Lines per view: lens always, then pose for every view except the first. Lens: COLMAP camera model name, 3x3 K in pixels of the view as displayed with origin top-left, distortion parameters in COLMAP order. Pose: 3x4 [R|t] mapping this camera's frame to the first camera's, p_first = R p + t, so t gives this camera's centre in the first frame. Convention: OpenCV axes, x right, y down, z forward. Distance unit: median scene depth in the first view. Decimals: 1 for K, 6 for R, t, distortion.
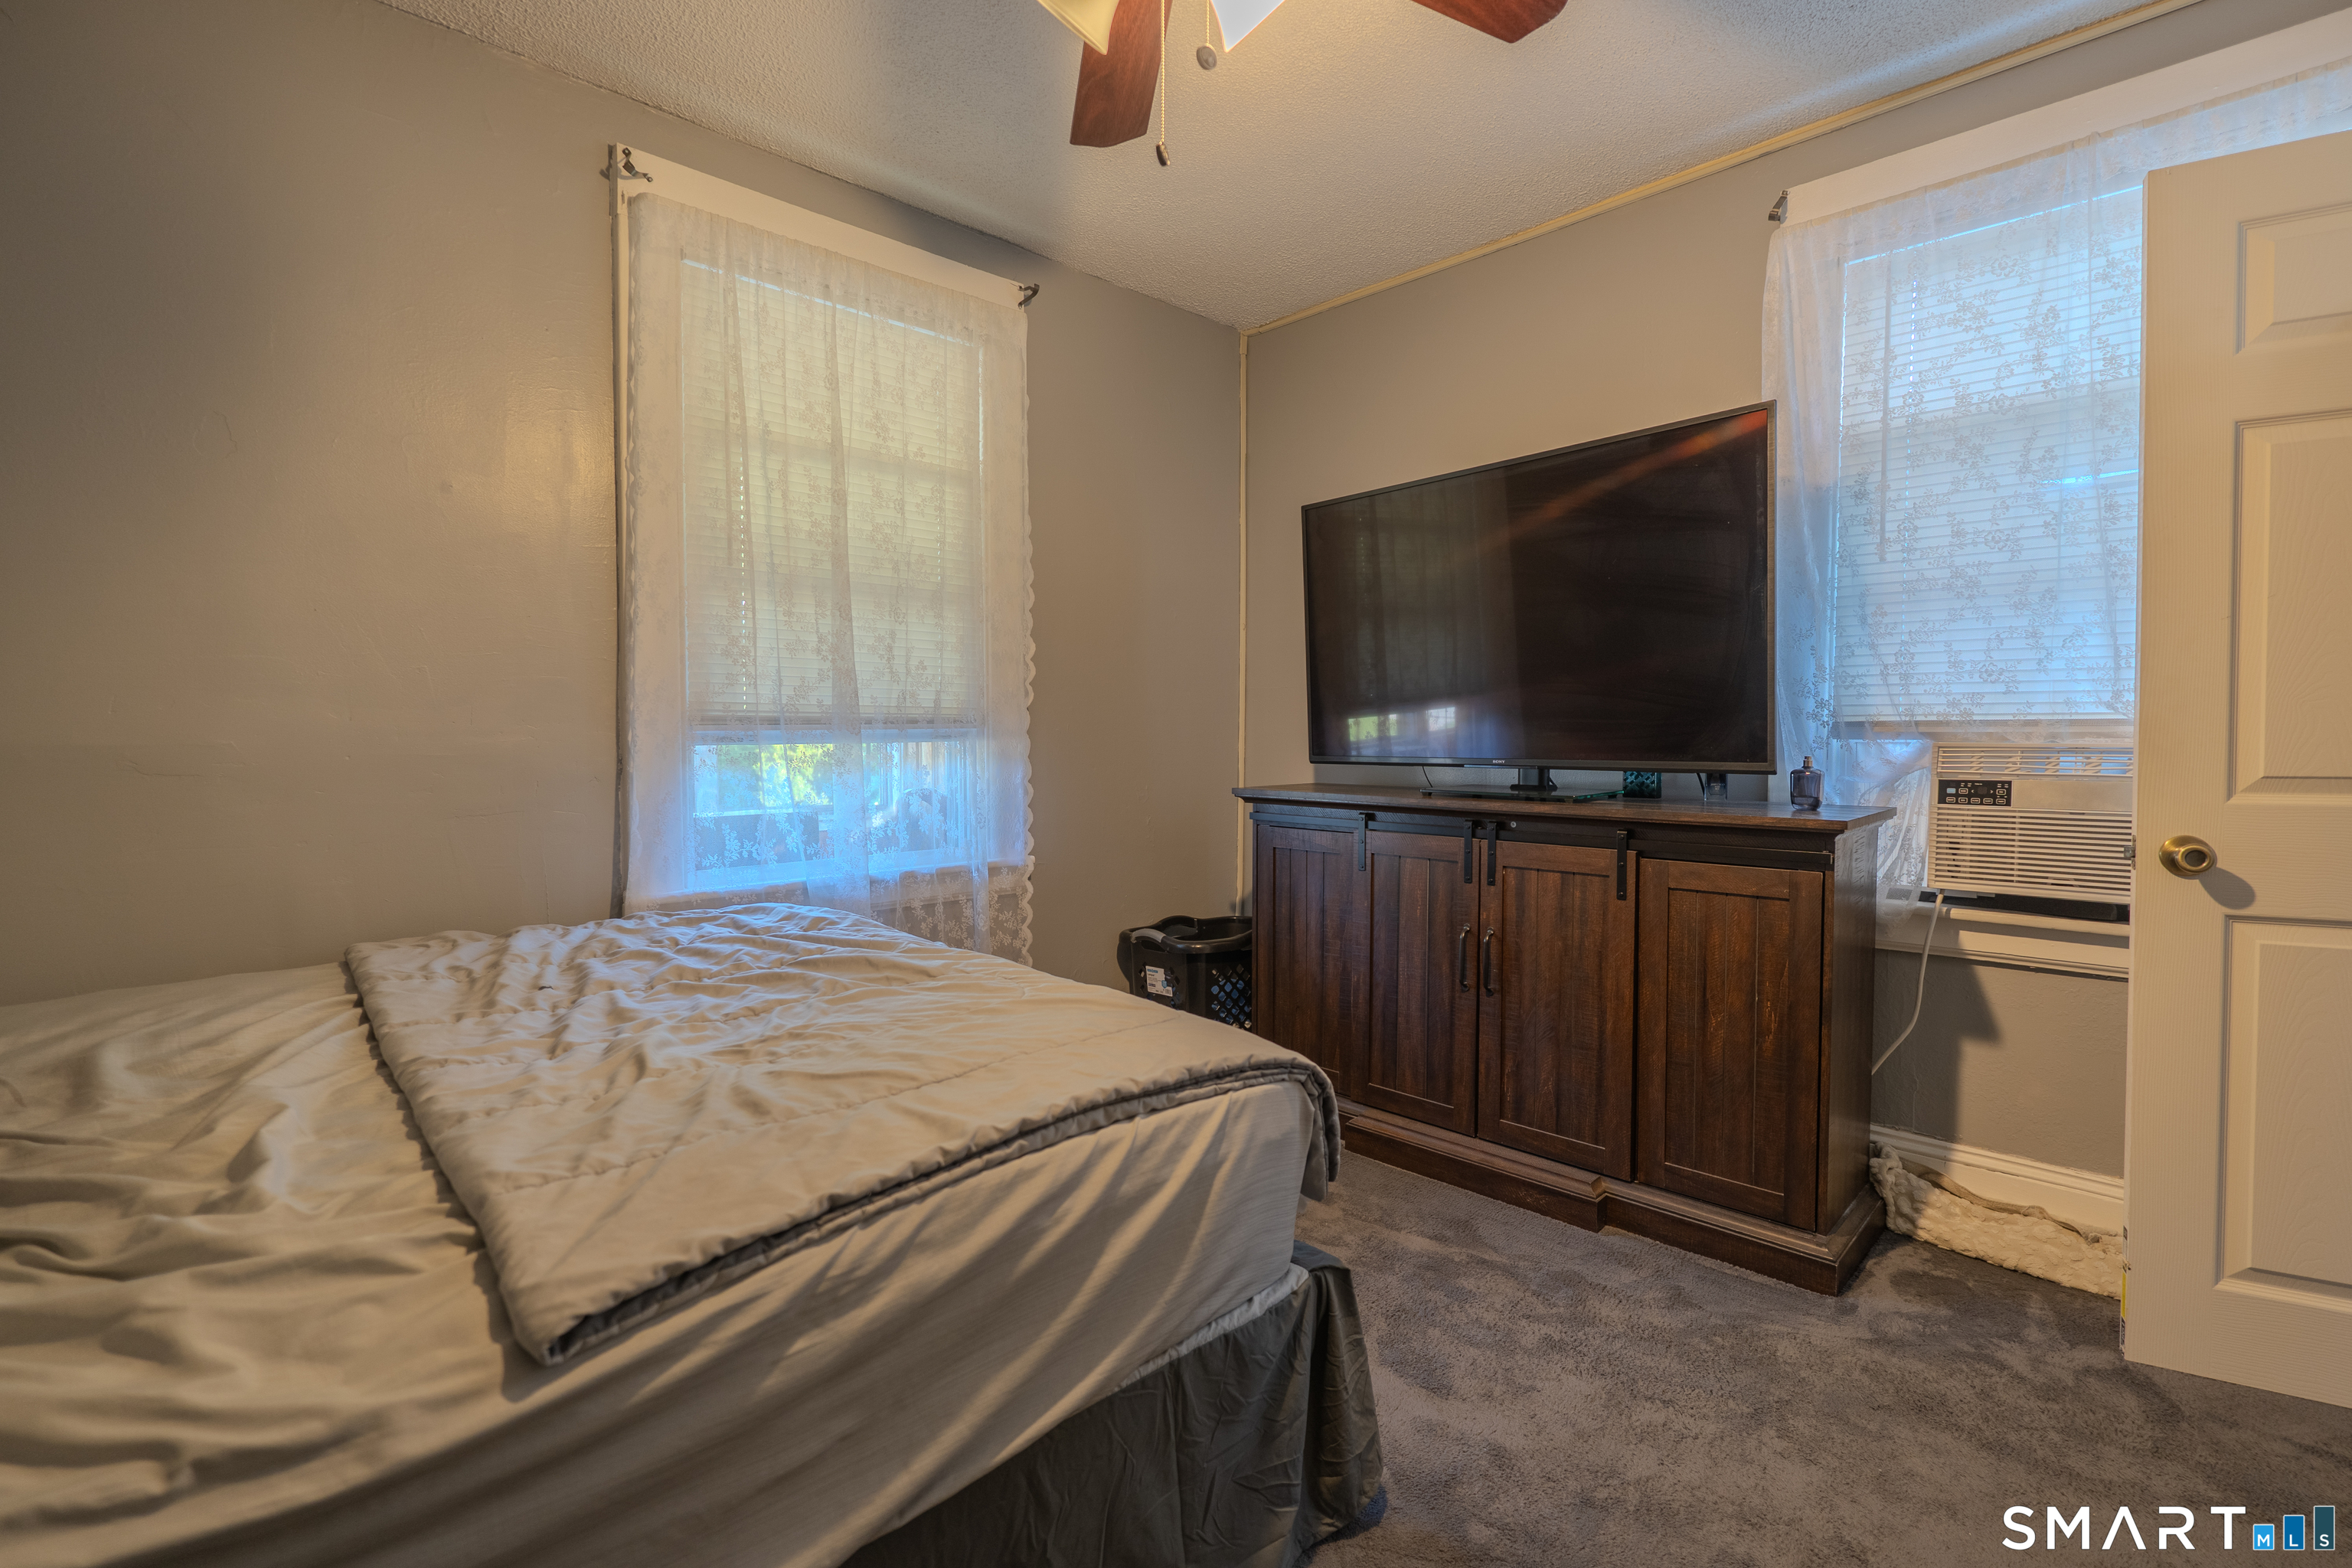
lens RADIAL K [[1074.2, 0, 1172.0], [0, 1074.2, 783.2], [0, 0, 1]] dist [-0.008074, -0.000086]
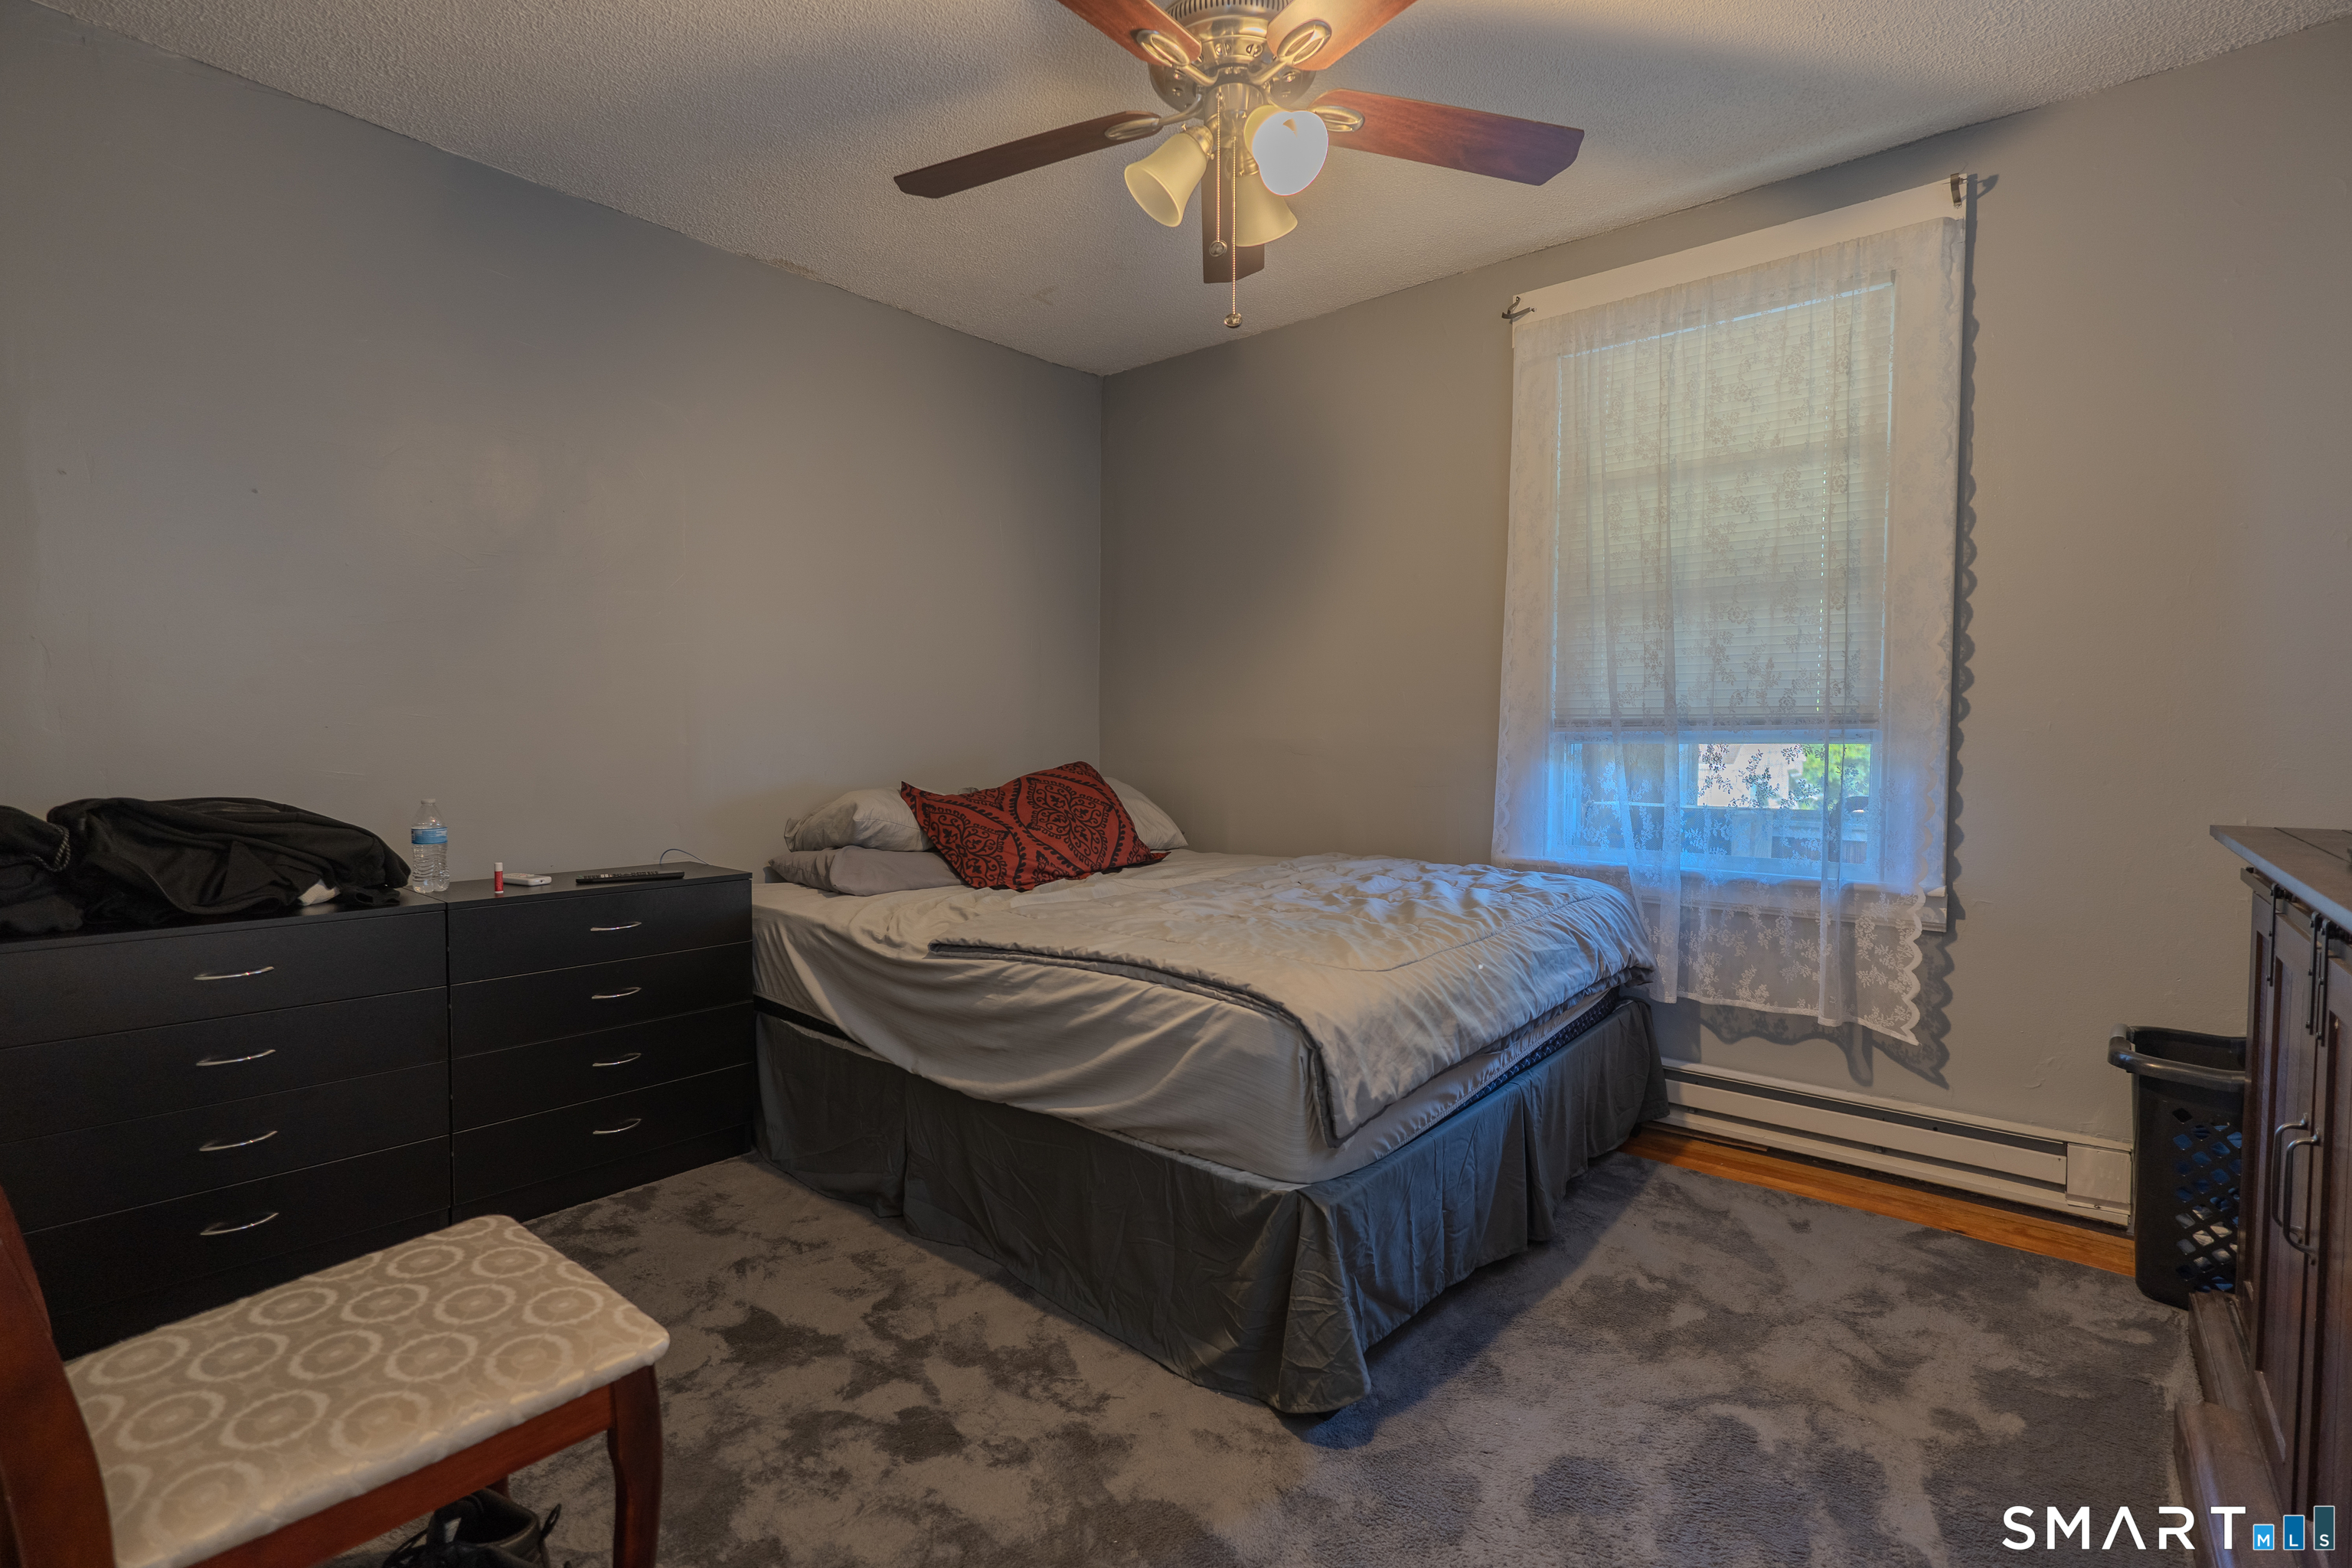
lens RADIAL K [[1074.2, 0, 1173.6], [0, 1074.2, 779.6], [0, 0, 1]] dist [-0.008074, -0.000086]
pose [[0.101786, 0.047291, -0.993682, 0.734746], [-0.047302, 0.997970, 0.042649, -0.024228], [0.993681, 0.042662, 0.103816, 0.417919]]
